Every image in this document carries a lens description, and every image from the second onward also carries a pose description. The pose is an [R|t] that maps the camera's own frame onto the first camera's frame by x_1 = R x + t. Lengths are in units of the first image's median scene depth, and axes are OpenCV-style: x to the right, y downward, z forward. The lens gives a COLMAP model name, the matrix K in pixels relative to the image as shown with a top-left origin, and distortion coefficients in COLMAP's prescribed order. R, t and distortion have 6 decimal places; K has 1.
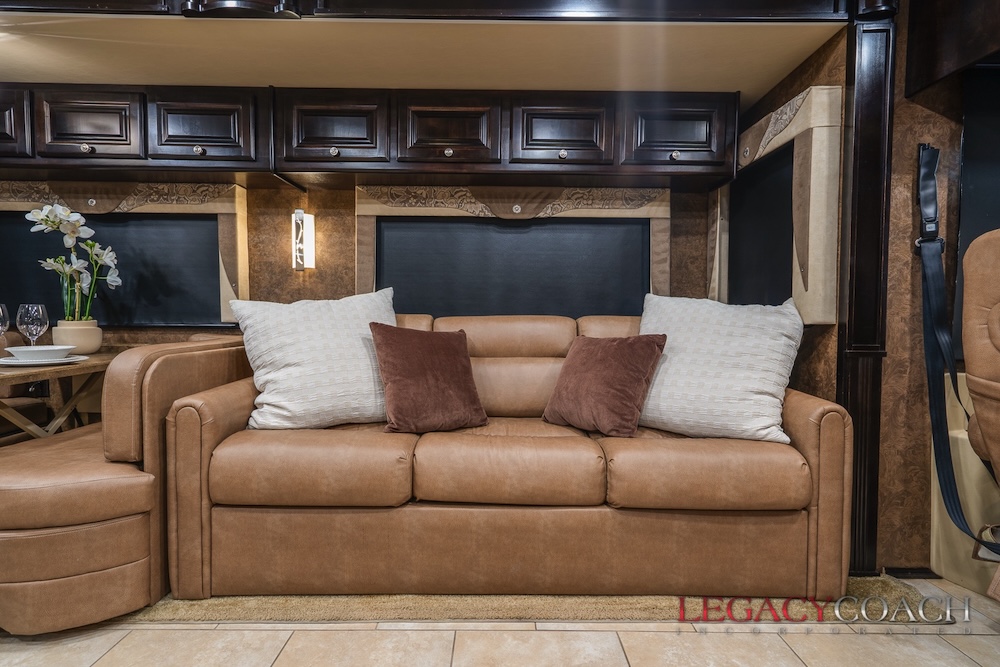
lens RADIAL K [[478.0, 0, 498.8], [0, 478.0, 330.0], [0, 0, 1]] dist [-0.003406, -0.000753]
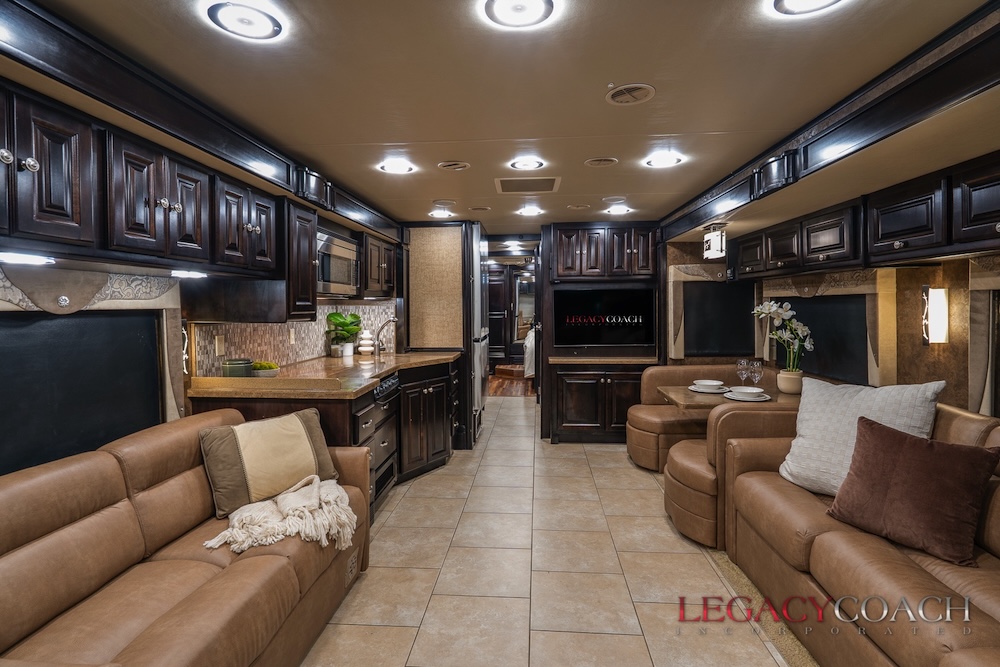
lens RADIAL K [[484.8, 0, 501.9], [0, 484.8, 314.6], [0, 0, 1]] dist [0.000047, 0.000083]
pose [[-0.076556, 0.007404, -0.997038, 0.692395], [-0.023702, 0.999676, 0.009243, -0.183341], [0.996784, 0.024340, -0.076356, 0.188901]]
